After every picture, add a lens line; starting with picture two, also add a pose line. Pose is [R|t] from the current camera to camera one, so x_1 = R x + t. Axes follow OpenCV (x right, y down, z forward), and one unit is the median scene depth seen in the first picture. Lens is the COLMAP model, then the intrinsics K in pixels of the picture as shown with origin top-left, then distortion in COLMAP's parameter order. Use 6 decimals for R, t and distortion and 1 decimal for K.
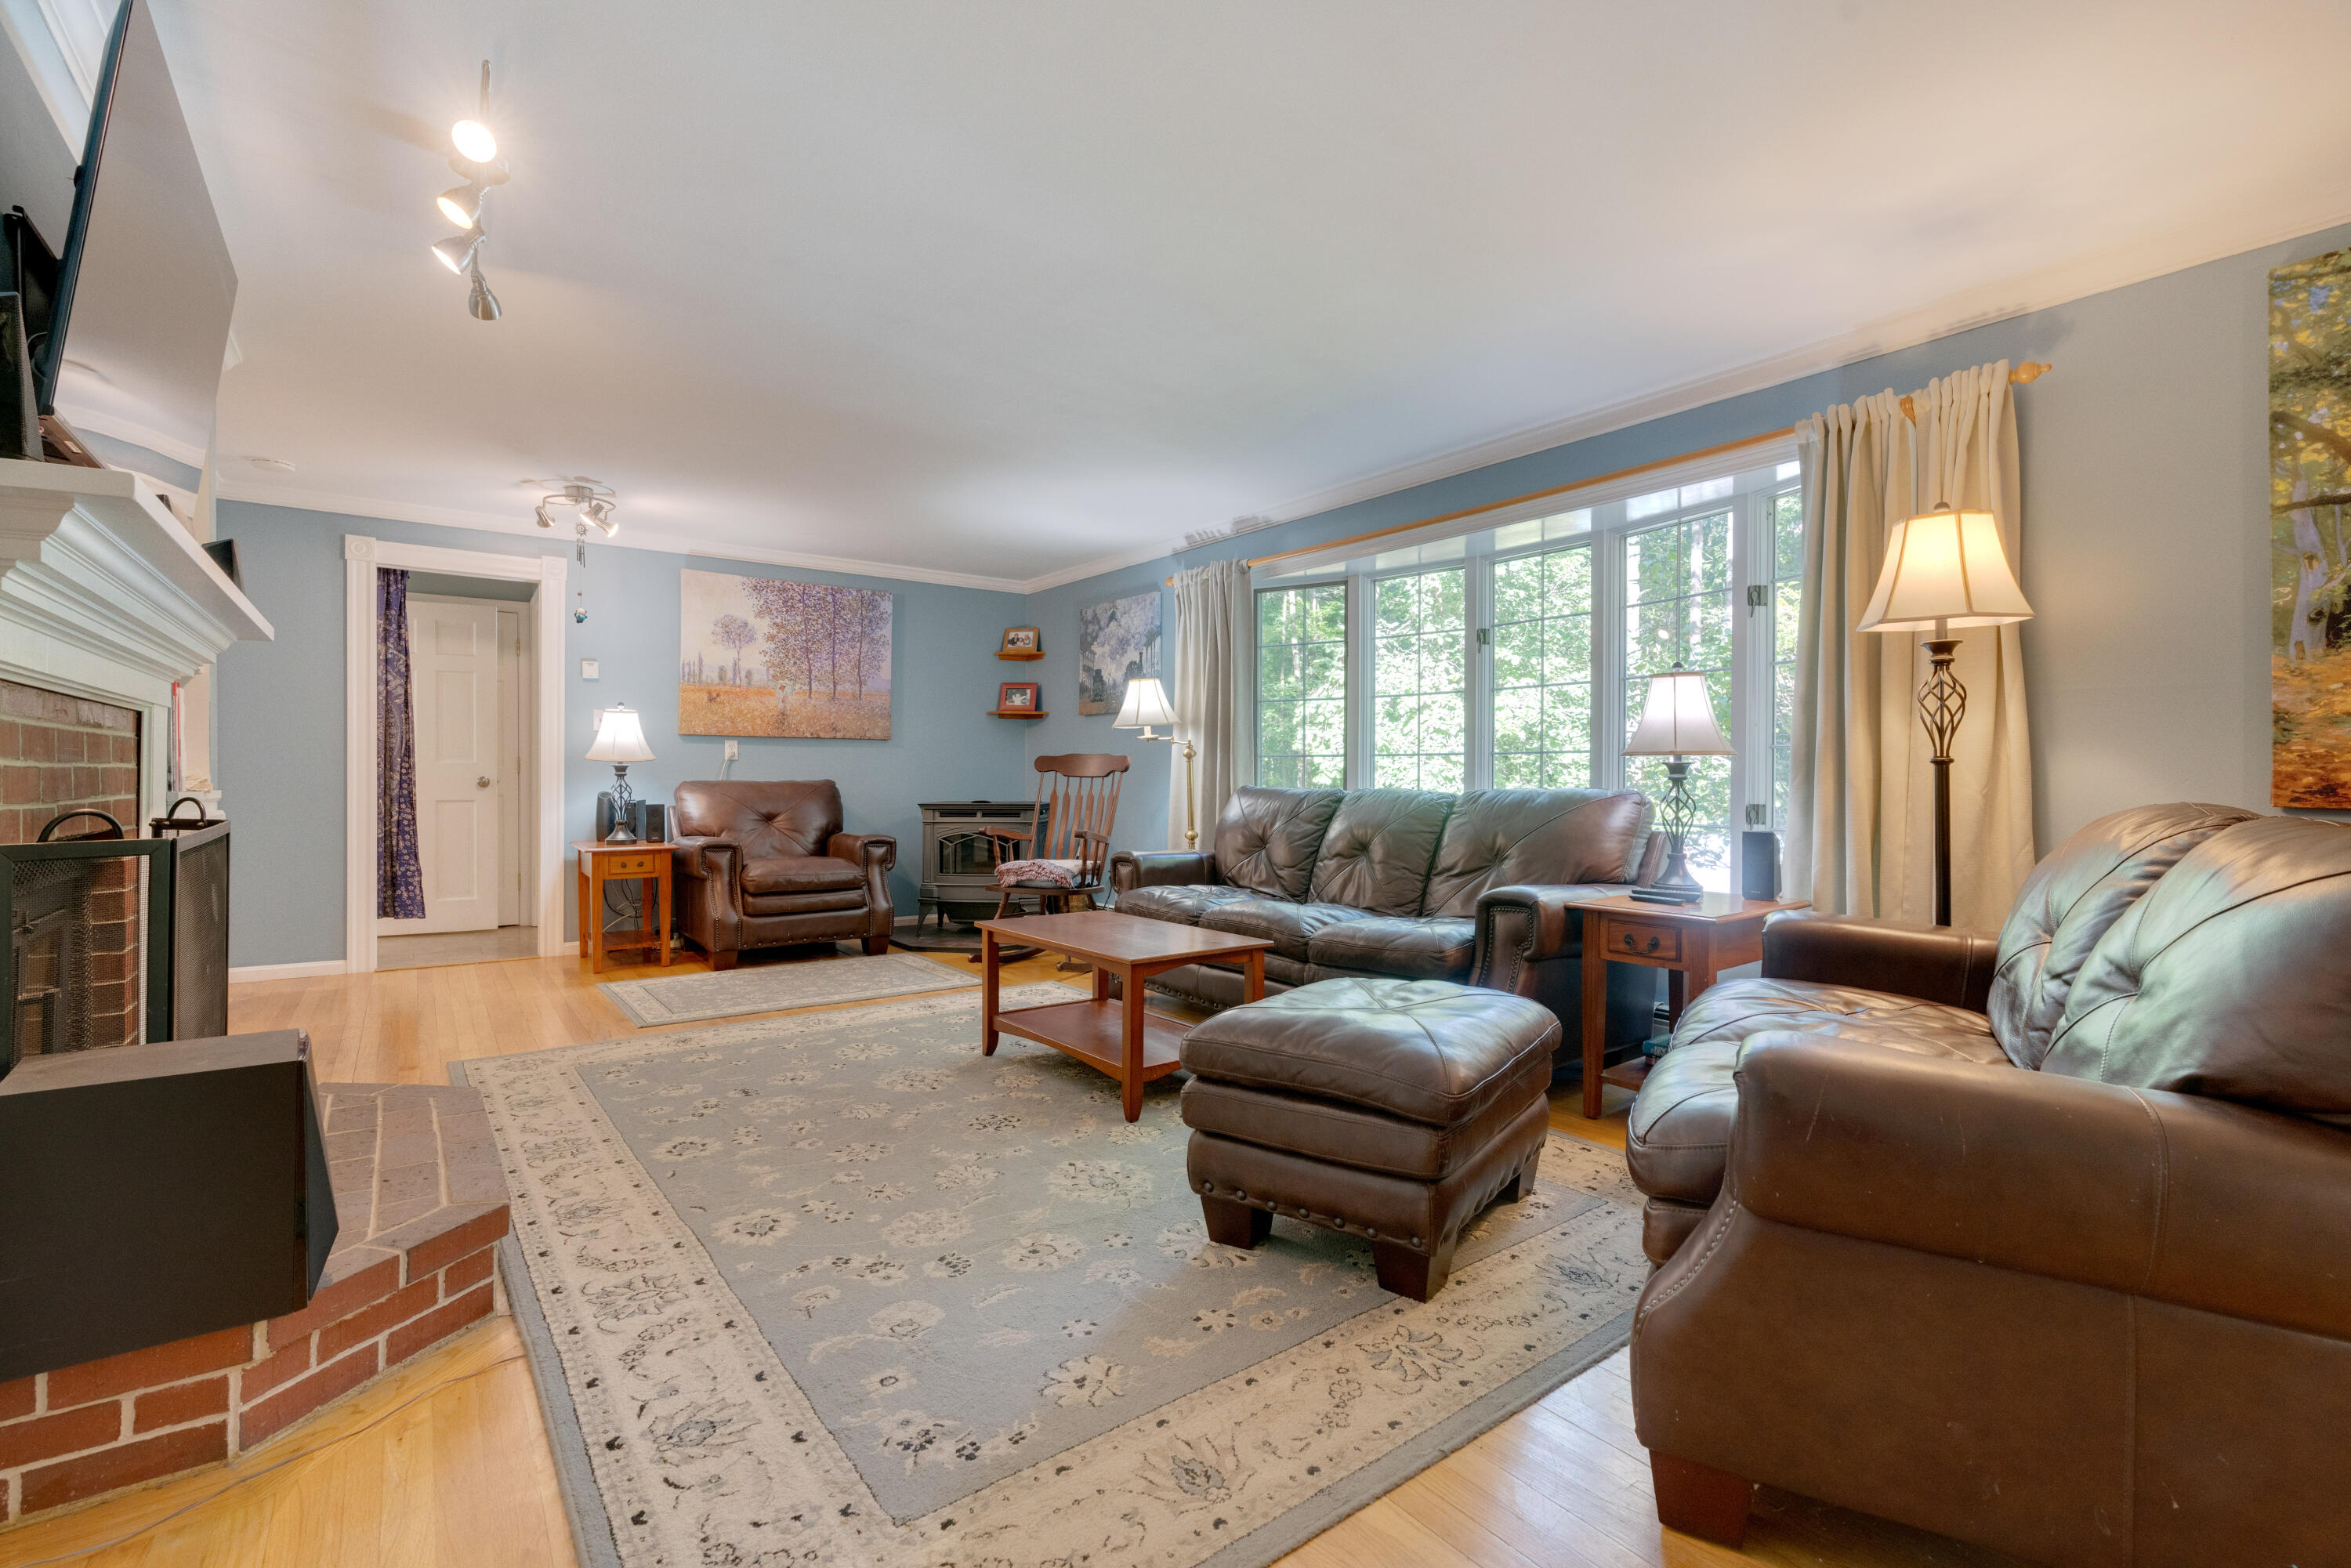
lens RADIAL K [[1048.4, 0, 1188.3], [0, 1048.4, 780.2], [0, 0, 1]] dist [-0.022139, 0.010546]
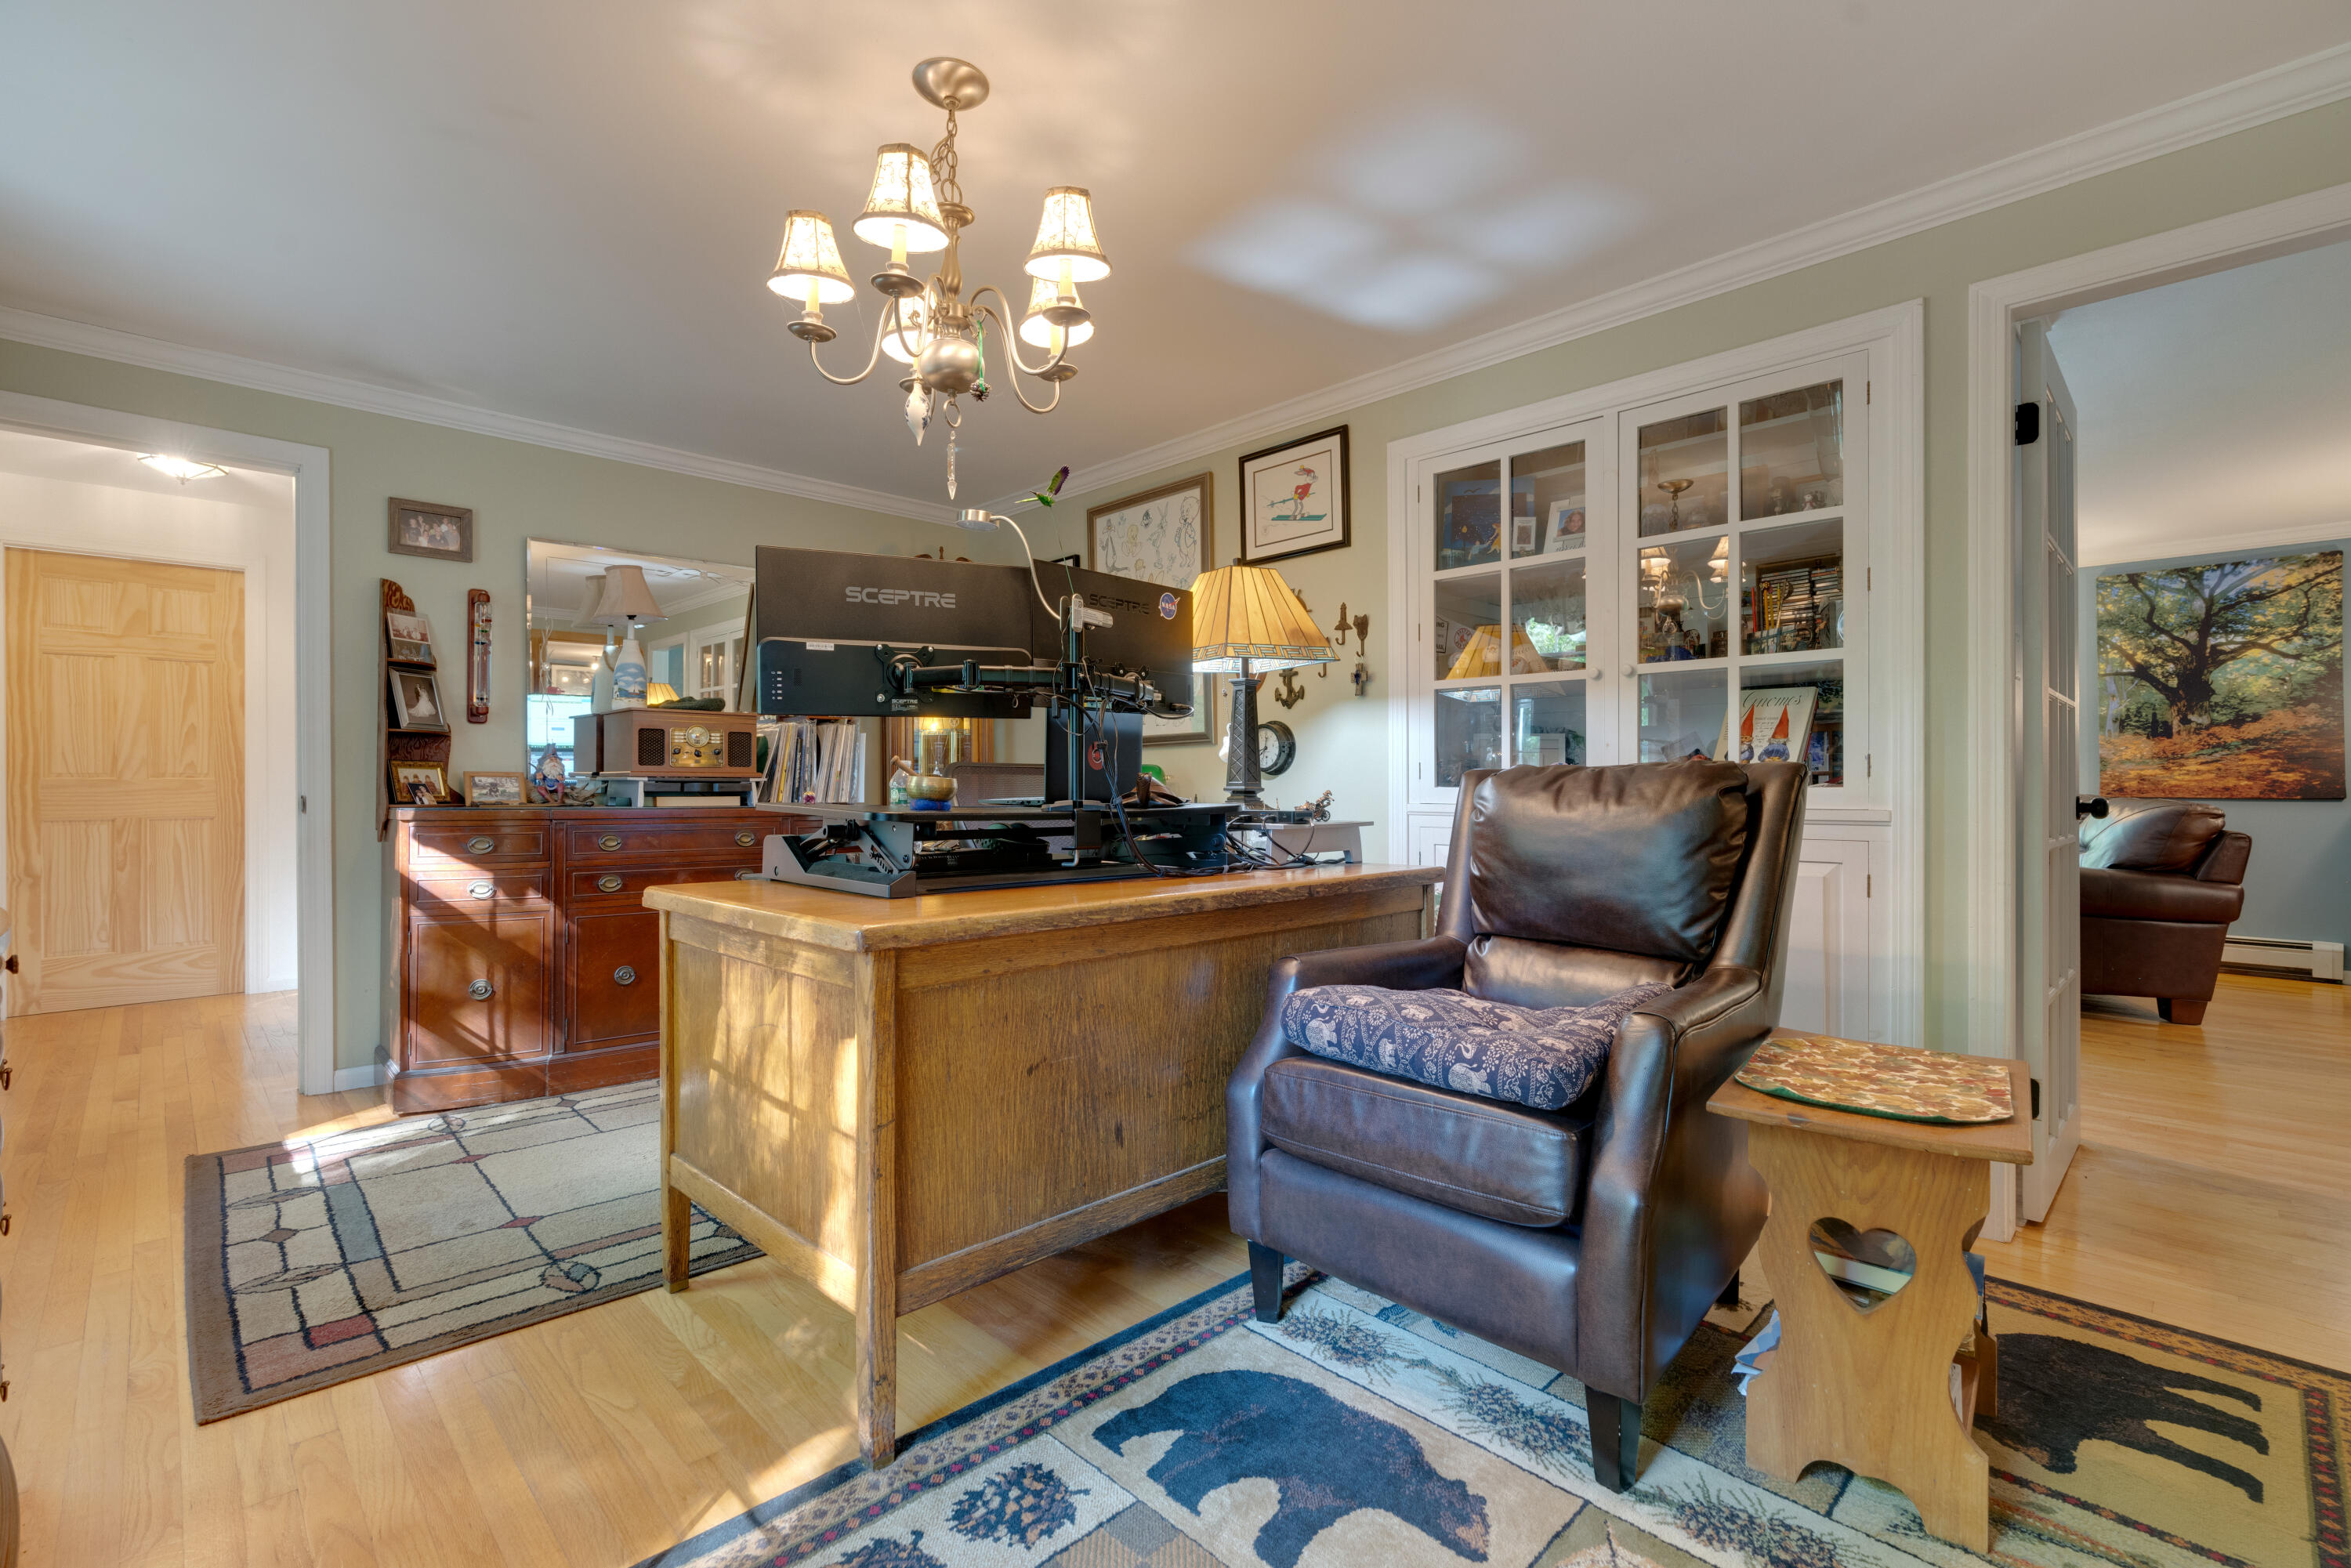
lens RADIAL K [[1048.4, 0, 1188.3], [0, 1048.4, 780.2], [0, 0, 1]] dist [-0.022139, 0.010546]
pose [[0.990341, -0.004085, 0.138590, -1.429890], [0.004498, 0.999986, -0.002668, -0.016836], [-0.138577, 0.003265, 0.990346, -1.131454]]
